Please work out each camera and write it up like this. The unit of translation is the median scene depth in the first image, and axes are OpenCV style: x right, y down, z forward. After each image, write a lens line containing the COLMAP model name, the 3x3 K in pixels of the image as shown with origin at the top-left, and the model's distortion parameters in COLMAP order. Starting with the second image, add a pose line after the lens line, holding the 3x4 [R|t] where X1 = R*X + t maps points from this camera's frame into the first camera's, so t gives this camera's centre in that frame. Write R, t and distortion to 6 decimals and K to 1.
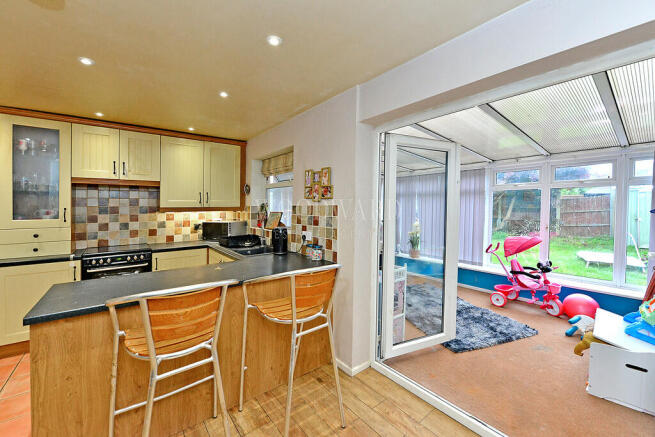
lens RADIAL K [[264.9, 0, 325.0], [0, 264.9, 210.5], [0, 0, 1]] dist [-0.000944, -0.000093]
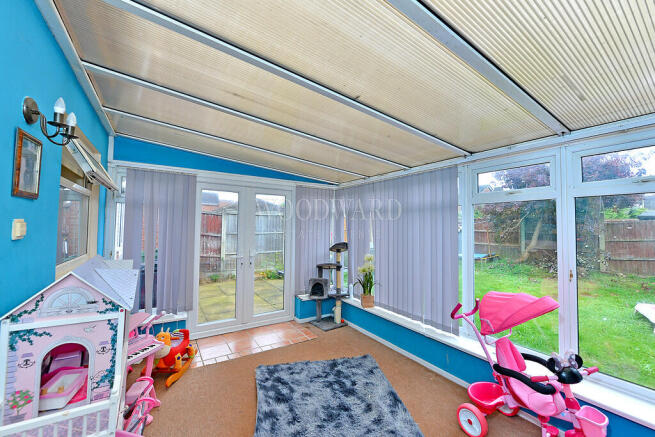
lens RADIAL K [[263.0, 0, 327.5], [0, 263.0, 218.5], [0, 0, 1]] dist [-0.000490, -0.000126]
pose [[0.996057, 0.009376, -0.088221, 0.367292], [-0.014416, 0.998289, -0.056666, -0.005916], [0.087539, 0.057715, 0.994488, 0.401633]]
